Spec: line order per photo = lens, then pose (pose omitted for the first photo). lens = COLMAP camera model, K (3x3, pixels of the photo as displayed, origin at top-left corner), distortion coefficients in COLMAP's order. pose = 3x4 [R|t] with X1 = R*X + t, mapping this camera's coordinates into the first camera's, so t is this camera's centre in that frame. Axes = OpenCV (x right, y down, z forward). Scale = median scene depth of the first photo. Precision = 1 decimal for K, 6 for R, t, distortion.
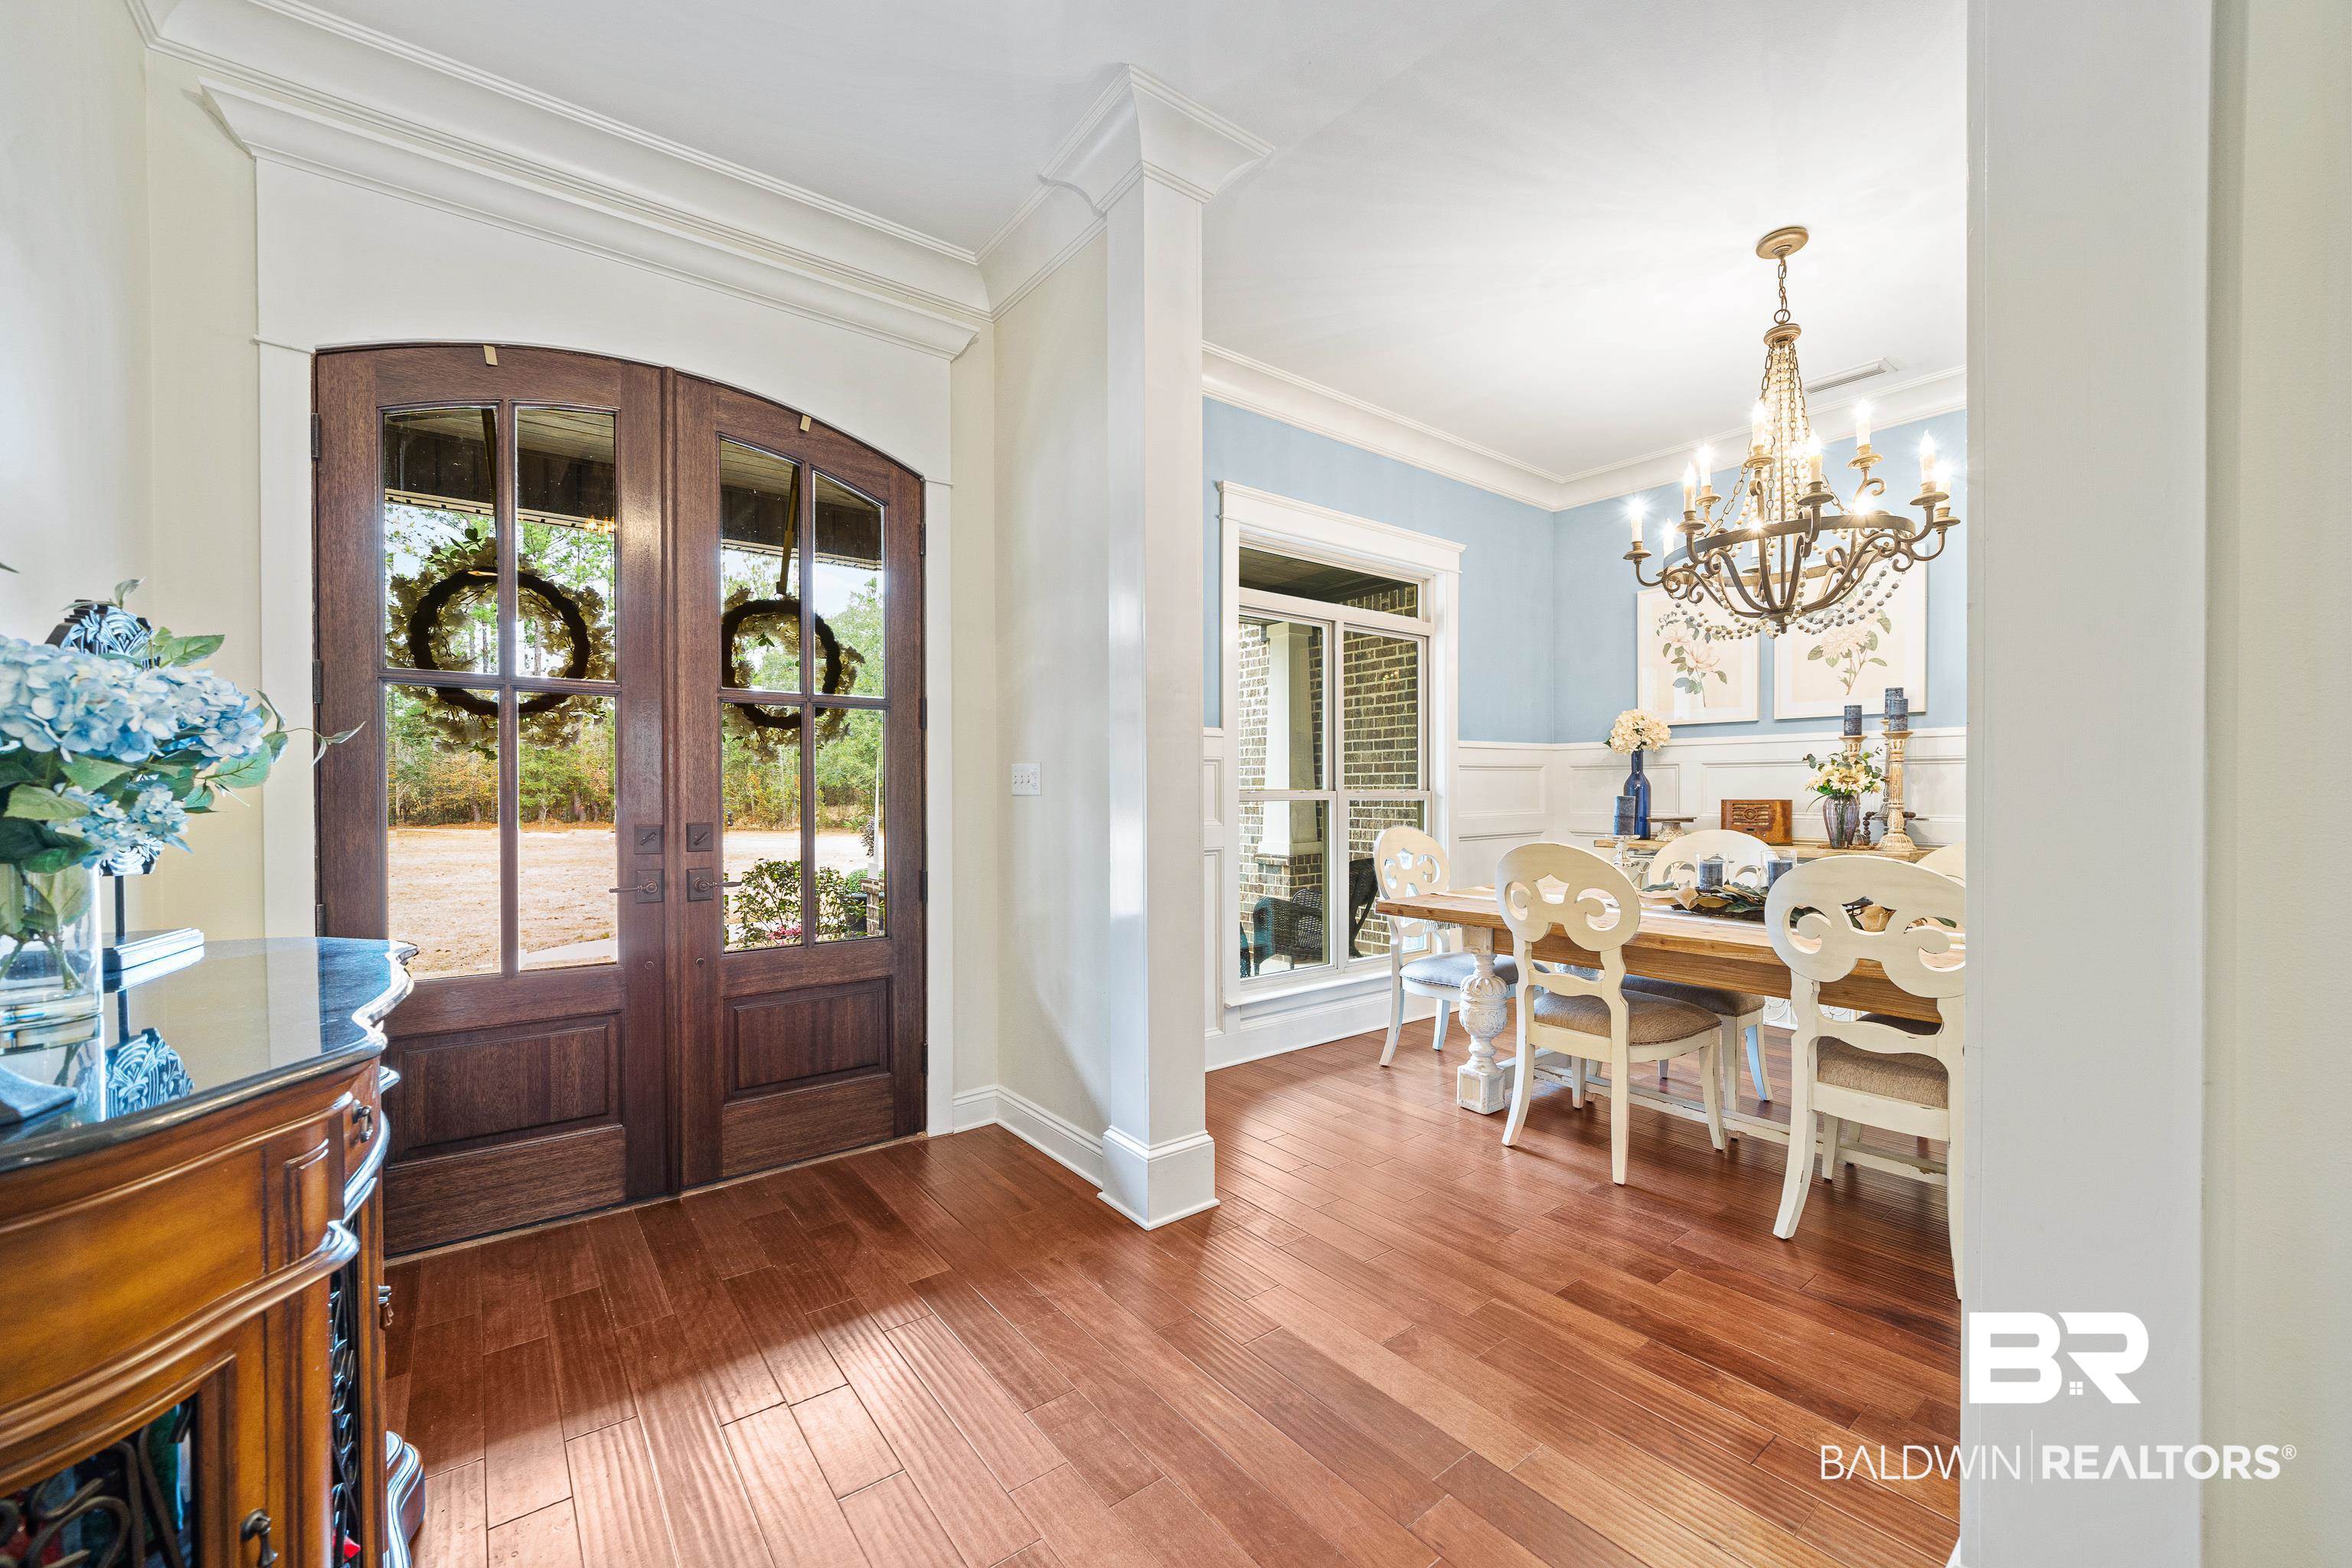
lens RADIAL K [[933.3, 0, 1176.4], [0, 933.3, 790.3], [0, 0, 1]] dist [-0.008805, 0.001217]
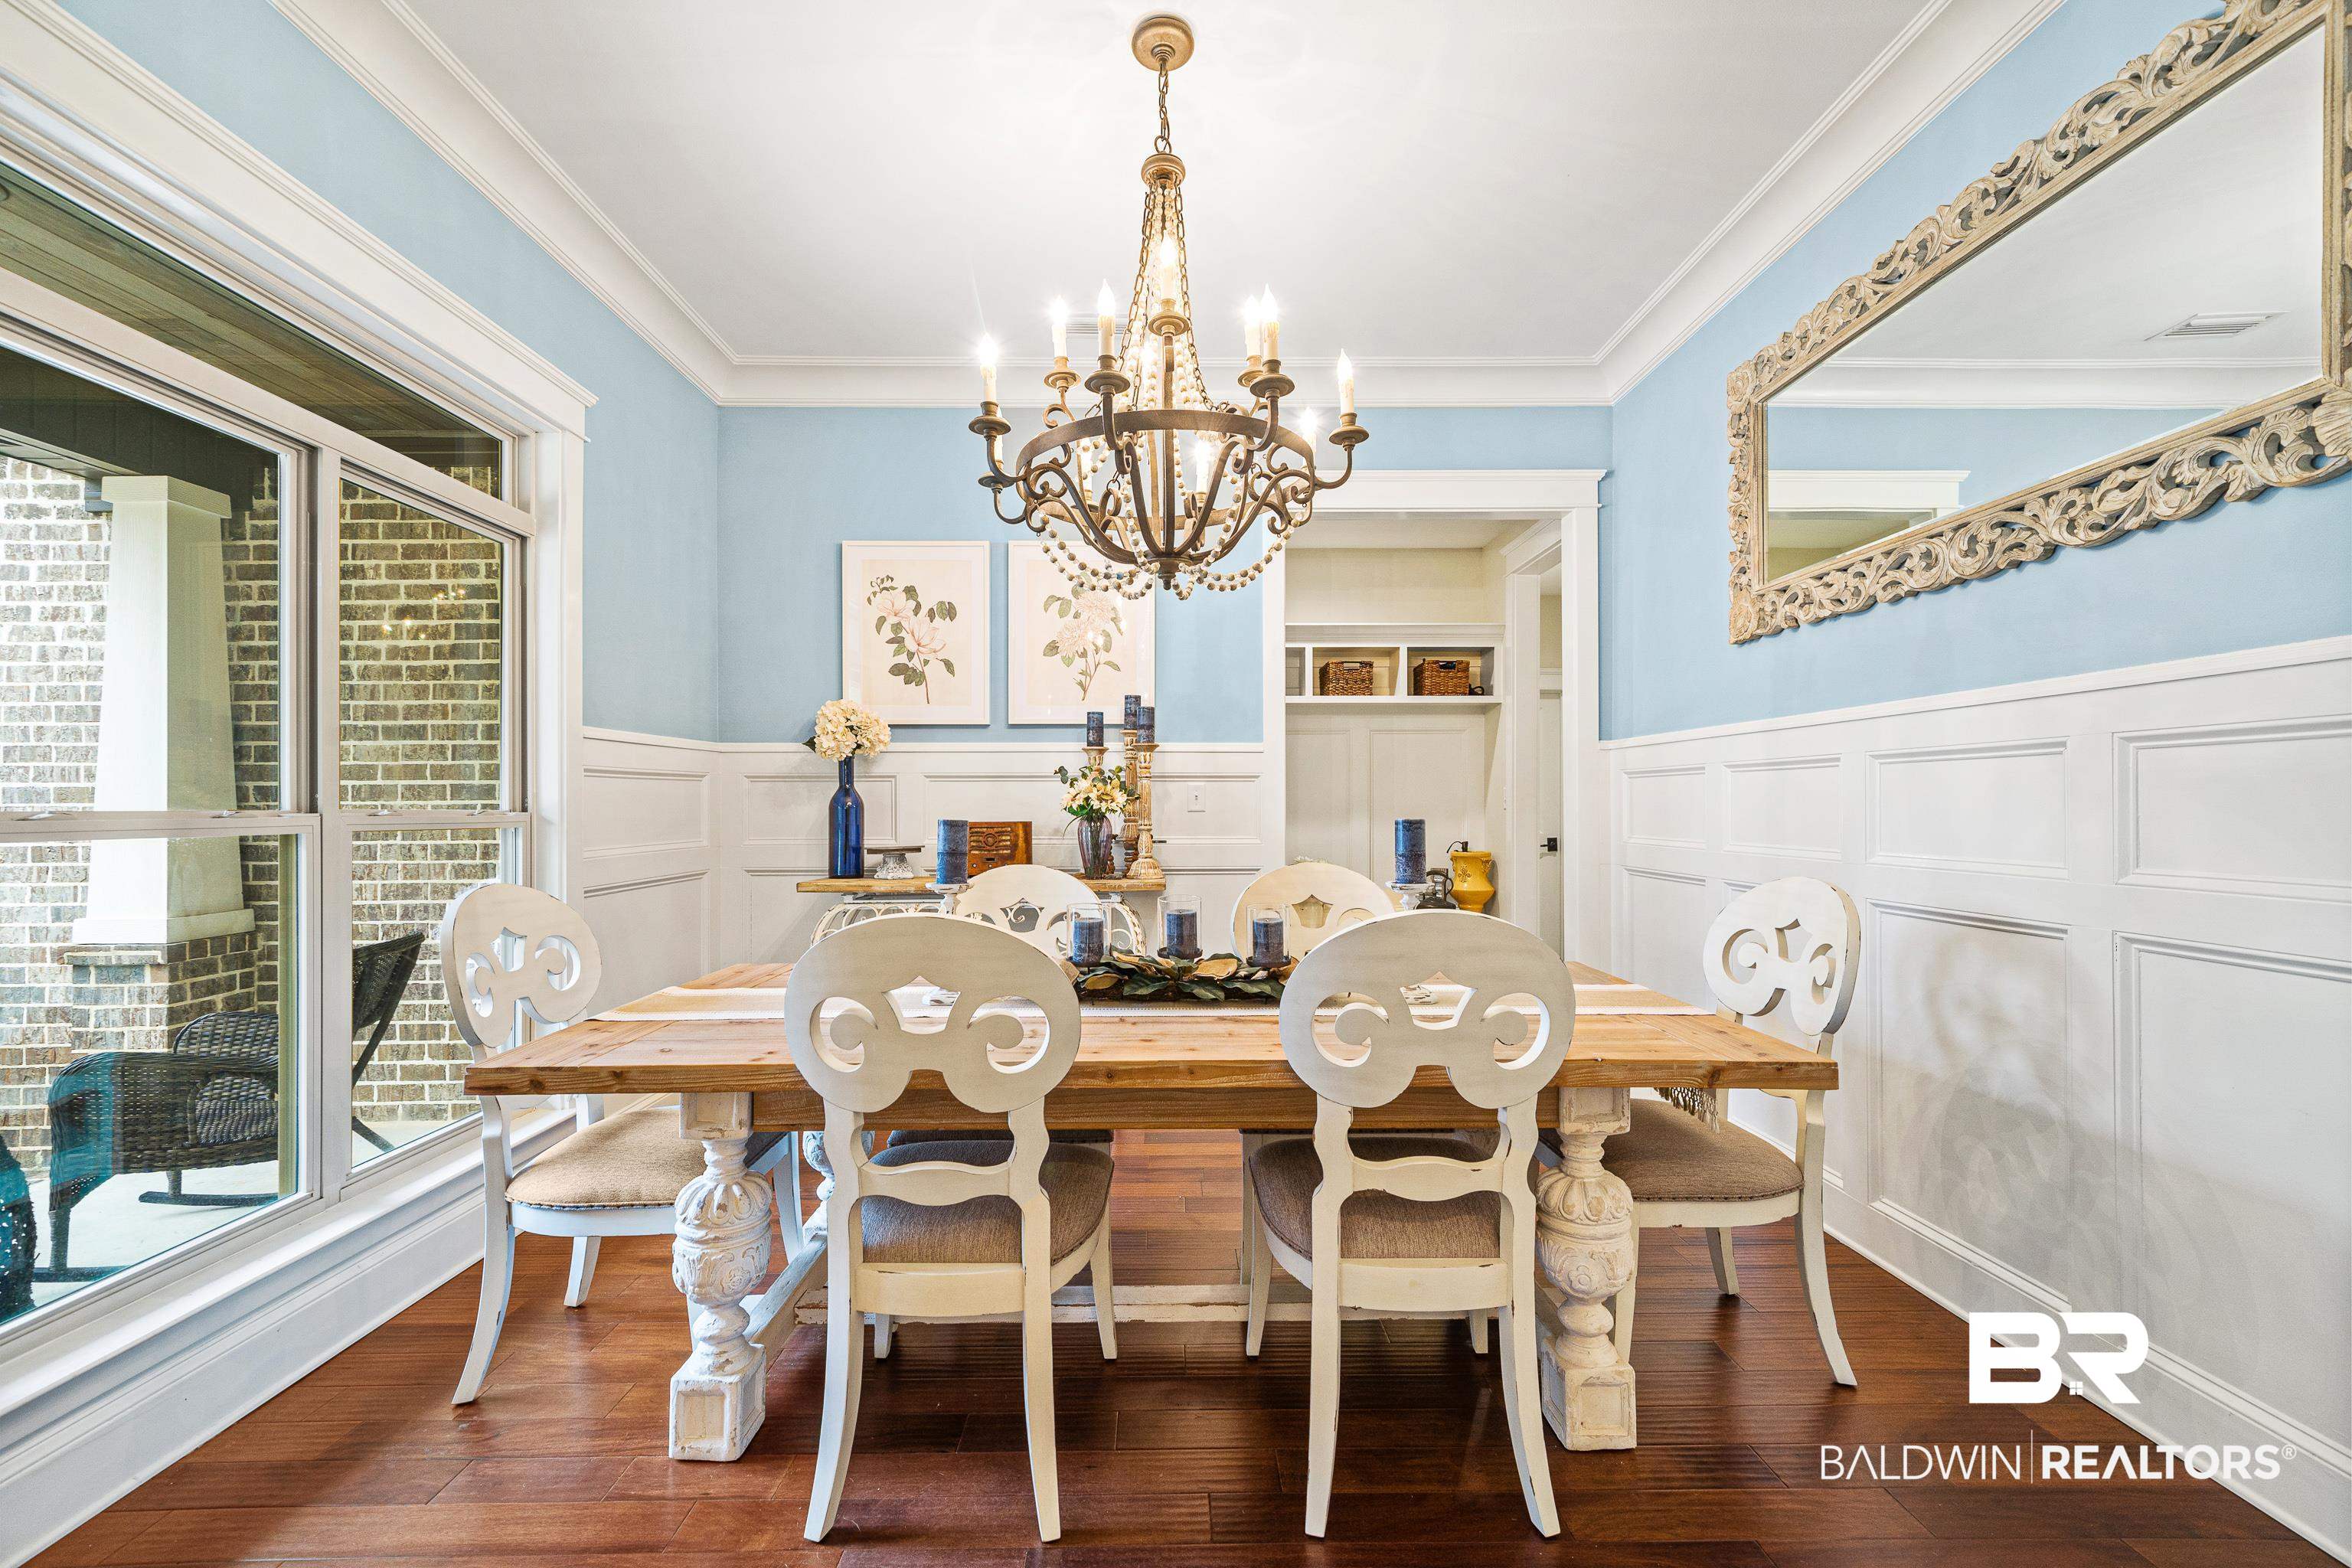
lens RADIAL K [[989.7, 0, 1180.7], [0, 989.7, 802.9], [0, 0, 1]] dist [0.000451, 0.001165]
pose [[0.604223, 0.004126, 0.796805, 0.034829], [0.002564, 0.999971, -0.007123, 0.000279], [-0.796811, 0.006347, 0.604195, 0.330529]]
